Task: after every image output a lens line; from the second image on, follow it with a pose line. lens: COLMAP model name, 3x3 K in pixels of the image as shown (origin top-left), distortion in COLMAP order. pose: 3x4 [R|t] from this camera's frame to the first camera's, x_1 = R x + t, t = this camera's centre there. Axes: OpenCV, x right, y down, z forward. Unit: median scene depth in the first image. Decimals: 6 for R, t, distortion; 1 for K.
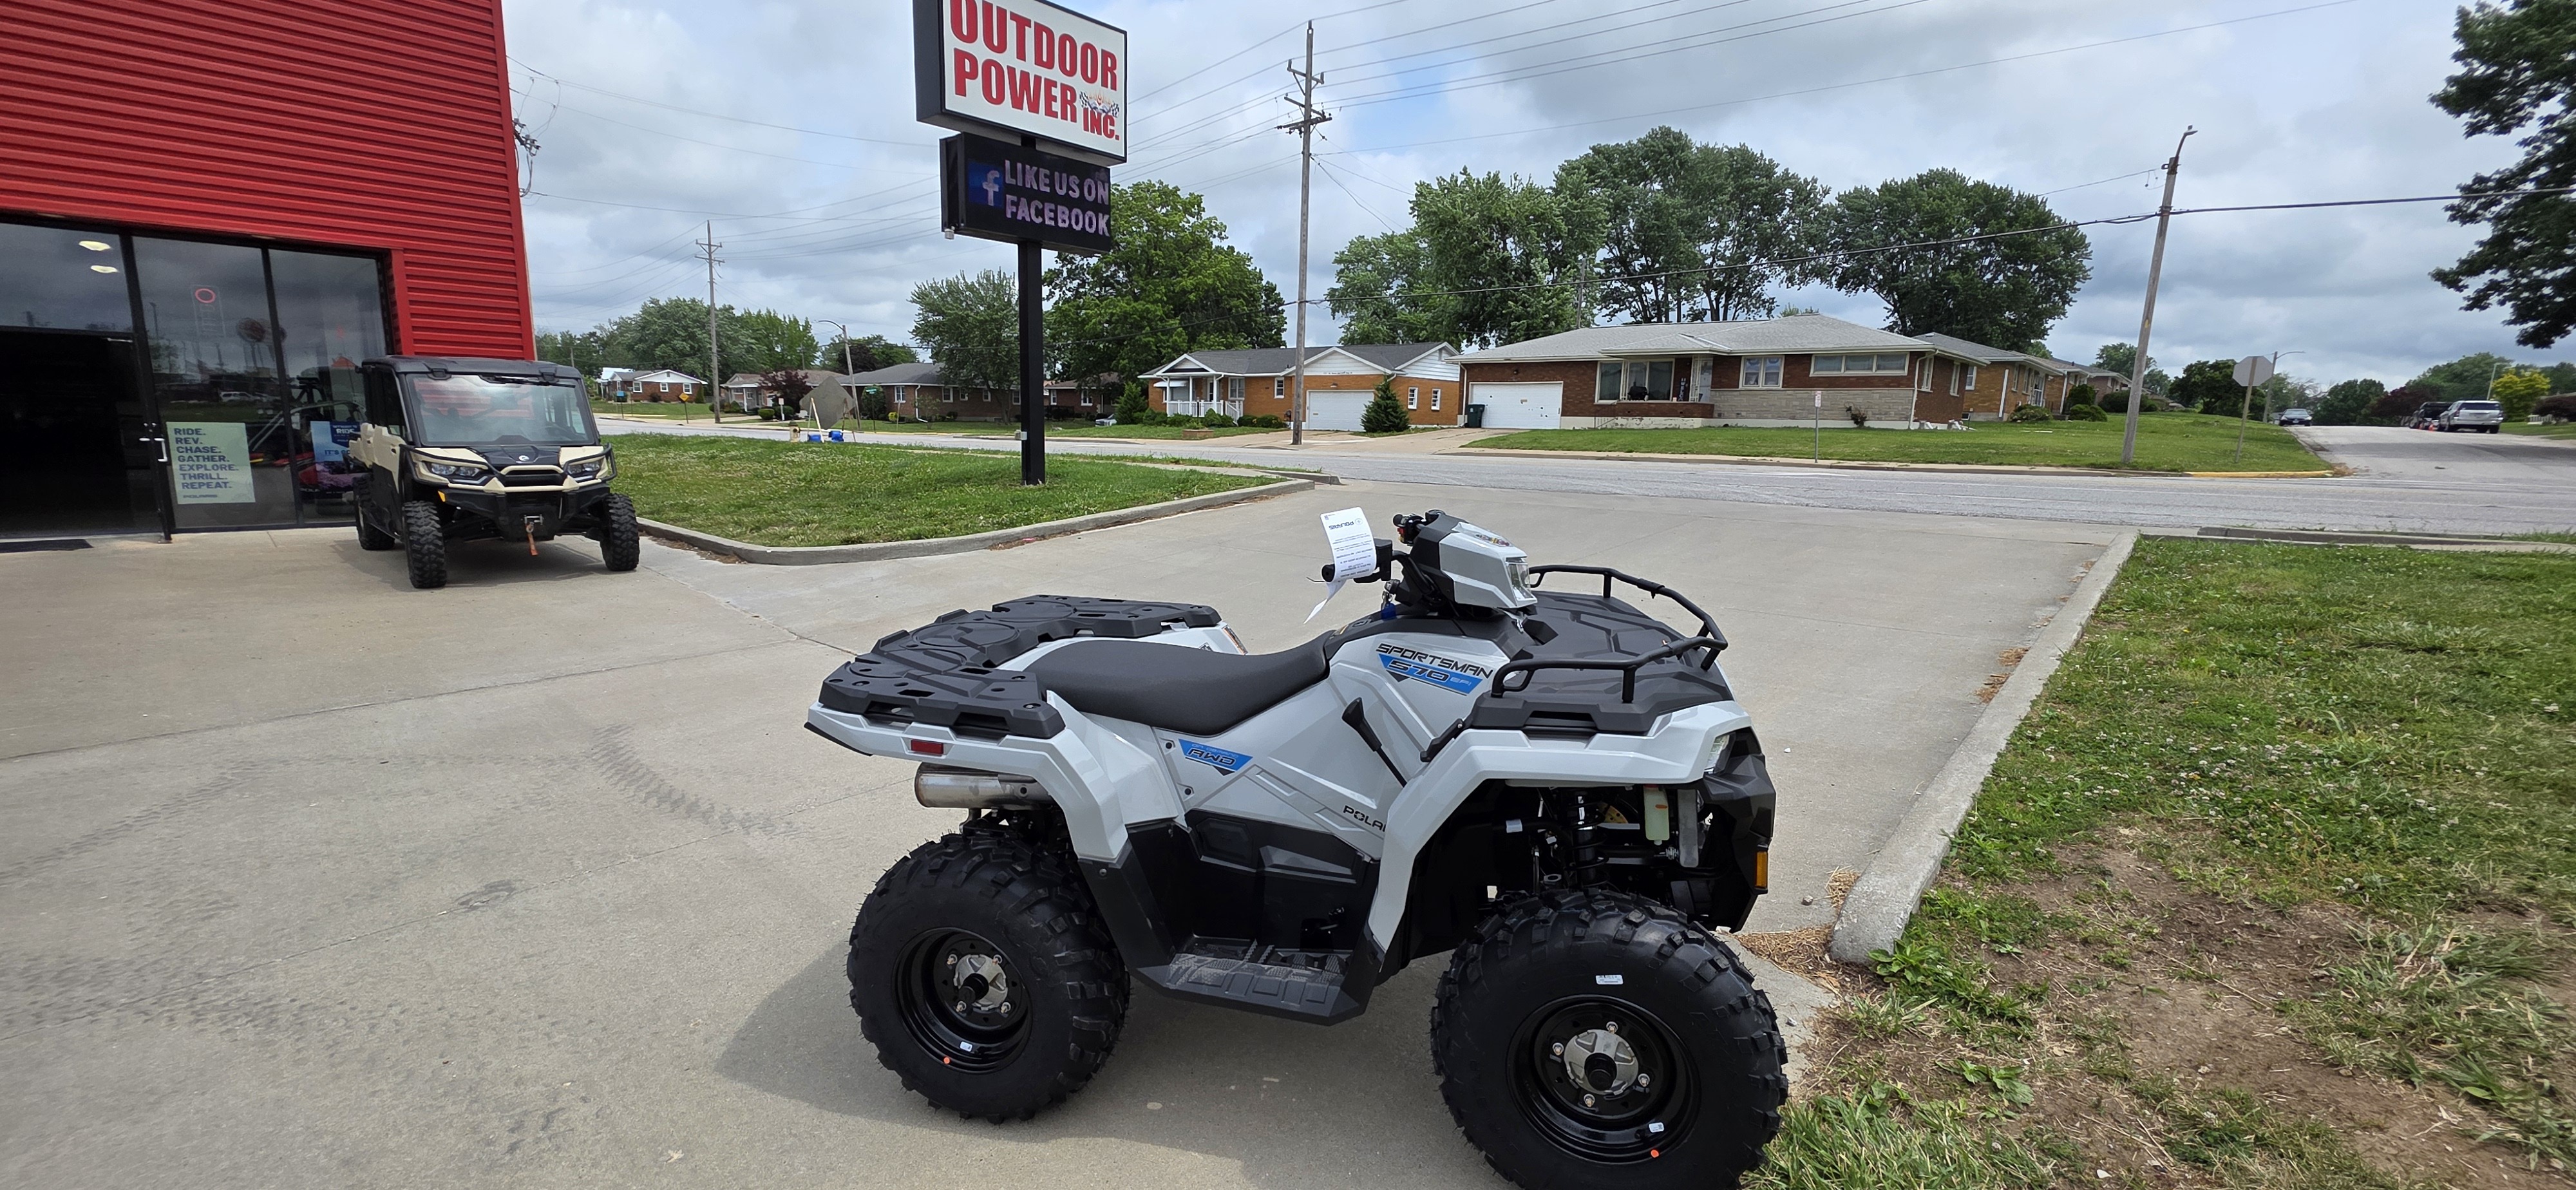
lens RADIAL K [[1023.3, 0, 1290.3], [0, 1023.3, 586.6], [0, 0, 1]] dist [0.003065, 0.000247]
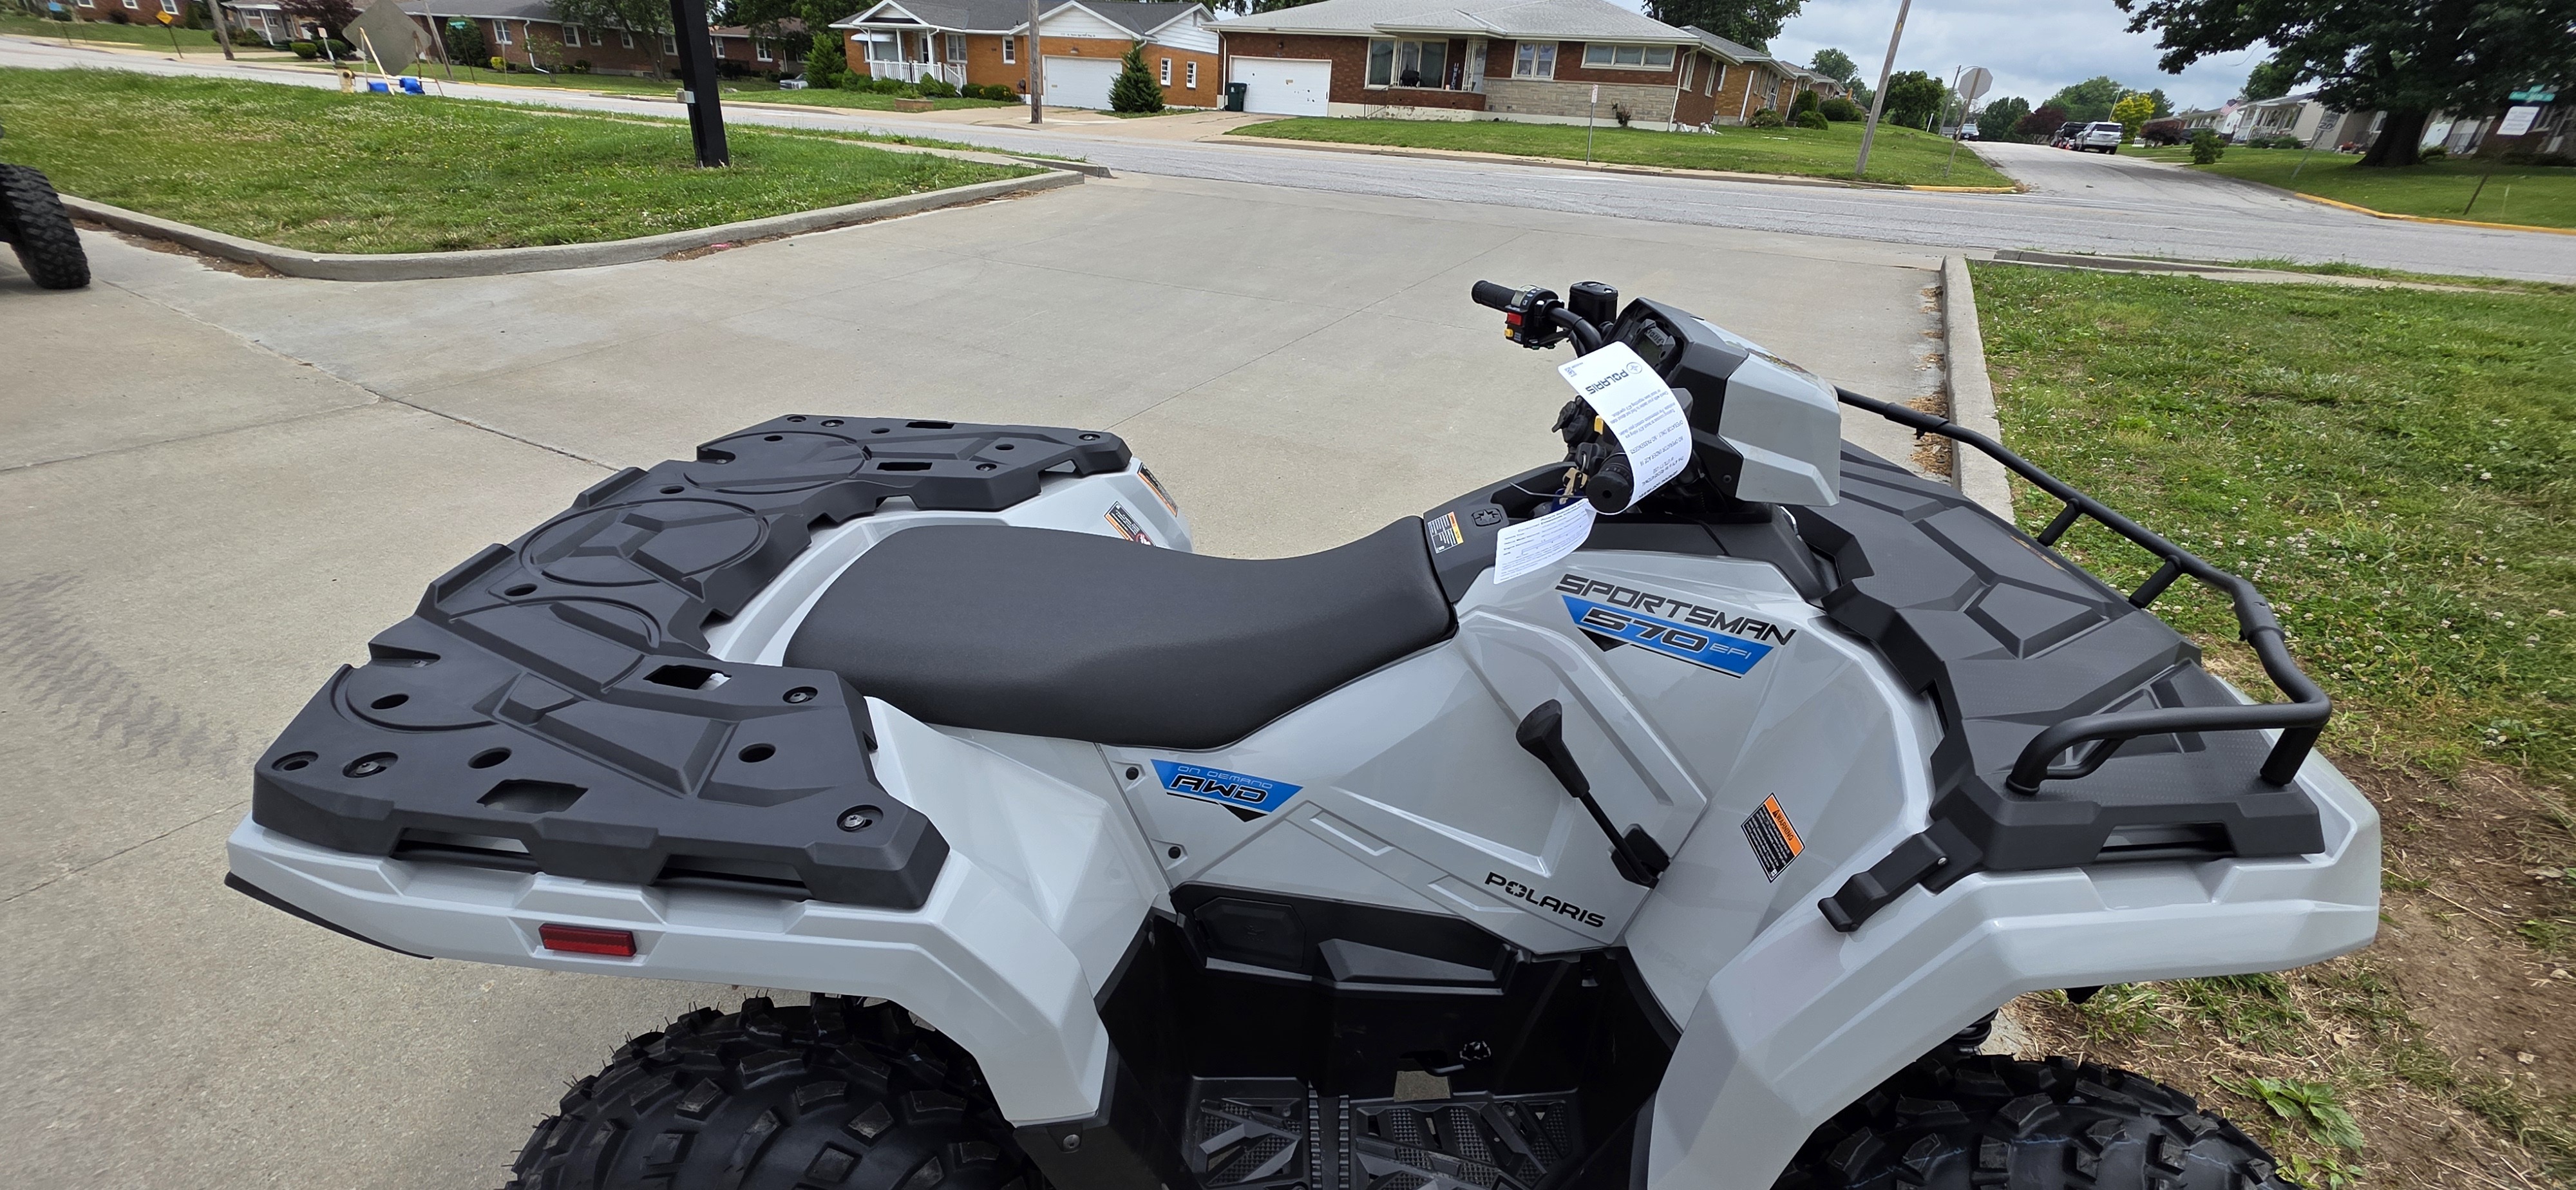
lens RADIAL K [[1025.4, 0, 1291.4], [0, 1025.4, 586.8], [0, 0, 1]] dist [0.004536, -0.001084]
pose [[0.971423, -0.063481, 0.228708, -0.034016], [-0.002794, 0.960447, 0.278450, -0.016970], [-0.237338, -0.271132, 0.932823, 0.118319]]
